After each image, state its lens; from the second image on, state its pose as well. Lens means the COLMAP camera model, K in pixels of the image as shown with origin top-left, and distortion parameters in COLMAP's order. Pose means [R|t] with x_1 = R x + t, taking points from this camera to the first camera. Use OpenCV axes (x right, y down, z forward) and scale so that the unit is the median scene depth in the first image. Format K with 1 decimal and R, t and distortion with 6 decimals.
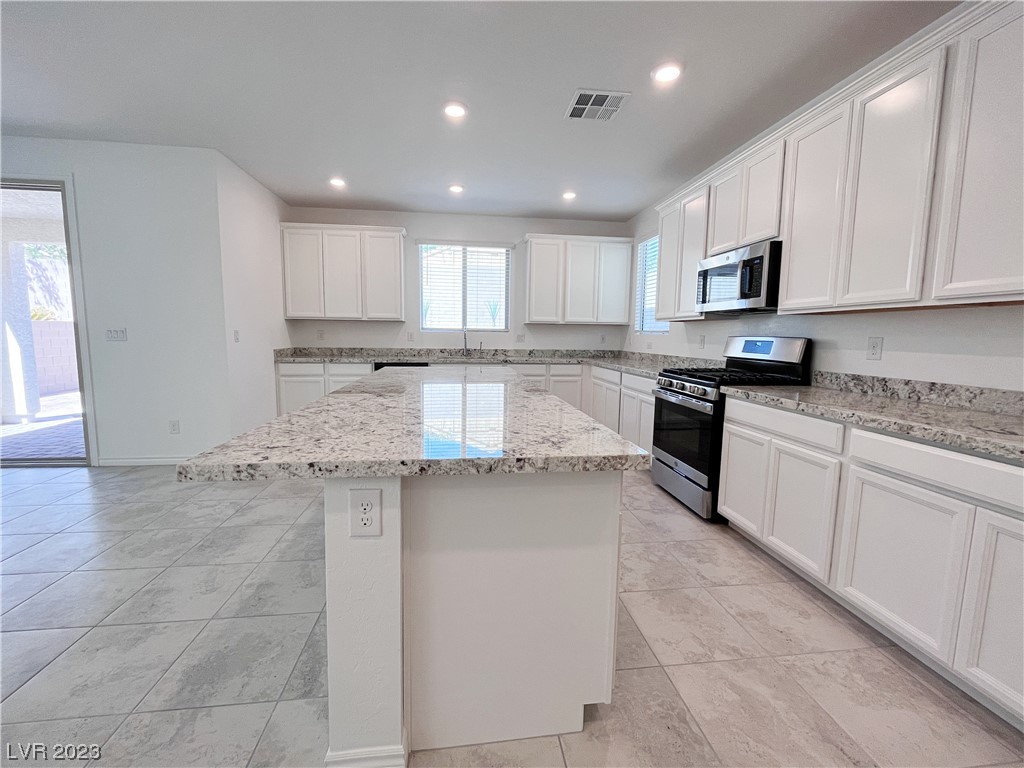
lens RADIAL K [[417.2, 0, 509.9], [0, 417.2, 379.0], [0, 0, 1]] dist [-0.001538, -0.000354]
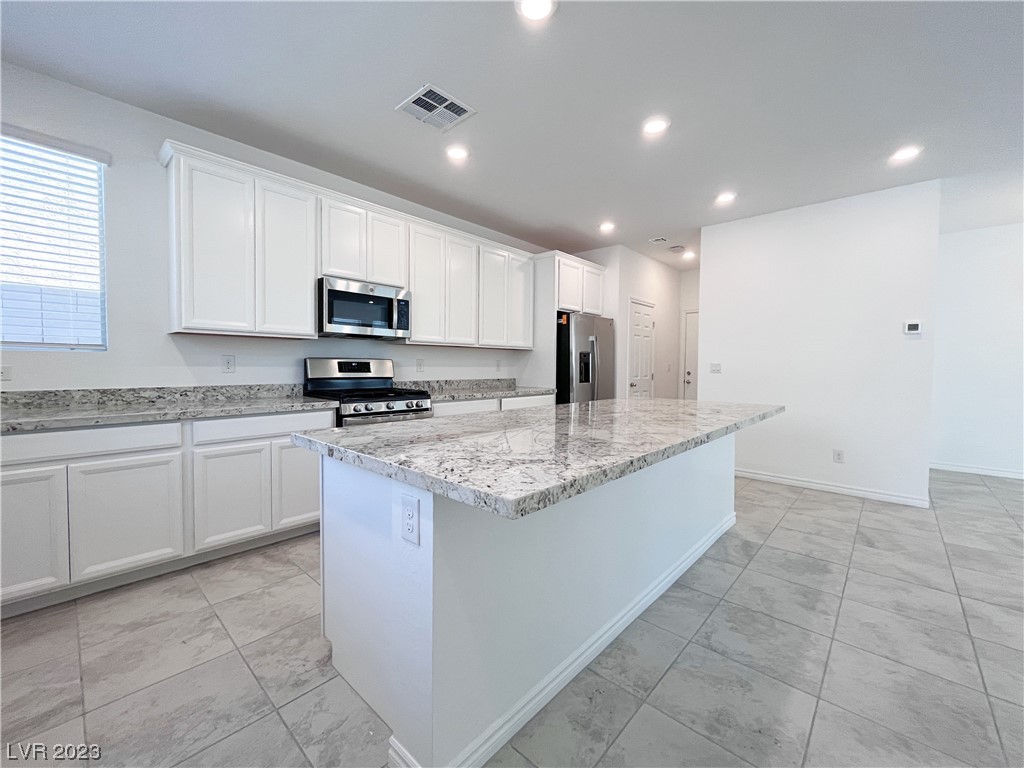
lens RADIAL K [[417.2, 0, 509.9], [0, 417.2, 379.0], [0, 0, 1]] dist [-0.001538, -0.000354]
pose [[-0.644907, -0.043143, 0.763042, -0.370849], [0.065315, 0.991641, 0.111271, -0.093397], [-0.761465, 0.121598, -0.636699, 0.909165]]
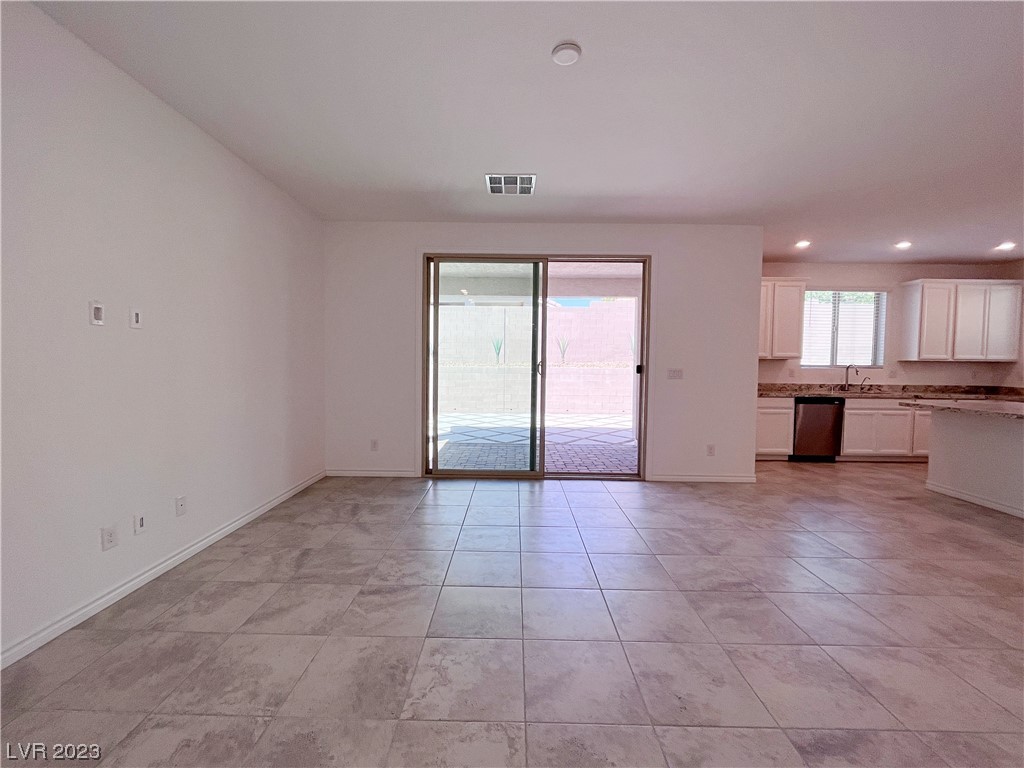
lens RADIAL K [[417.2, 0, 509.9], [0, 417.2, 379.0], [0, 0, 1]] dist [-0.001538, -0.000354]
pose [[0.990175, 0.002924, -0.139803, -0.961551], [-0.012894, 0.997431, -0.070457, 0.002365], [0.139238, 0.071568, 0.987669, -0.228335]]
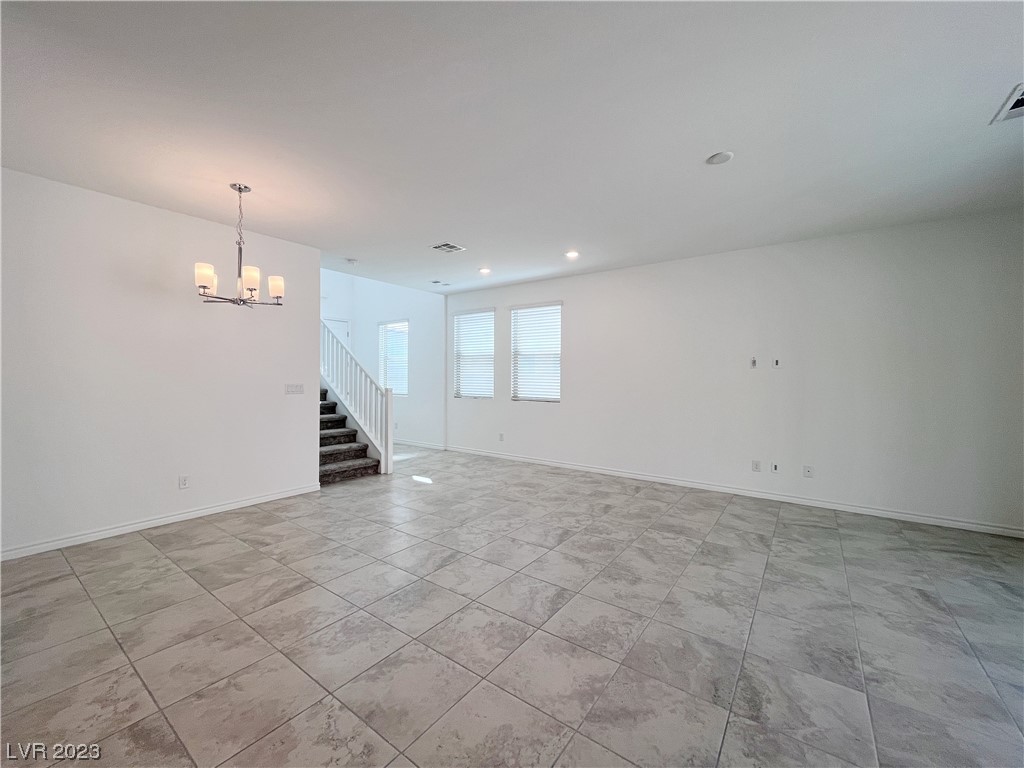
lens RADIAL K [[413.3, 0, 508.6], [0, 413.3, 379.9], [0, 0, 1]] dist [-0.004077, -0.000410]
pose [[-0.688293, -0.012697, -0.725321, -0.357047], [-0.093655, 0.993035, 0.071491, -0.066091], [0.719362, 0.117136, -0.684688, 0.387425]]
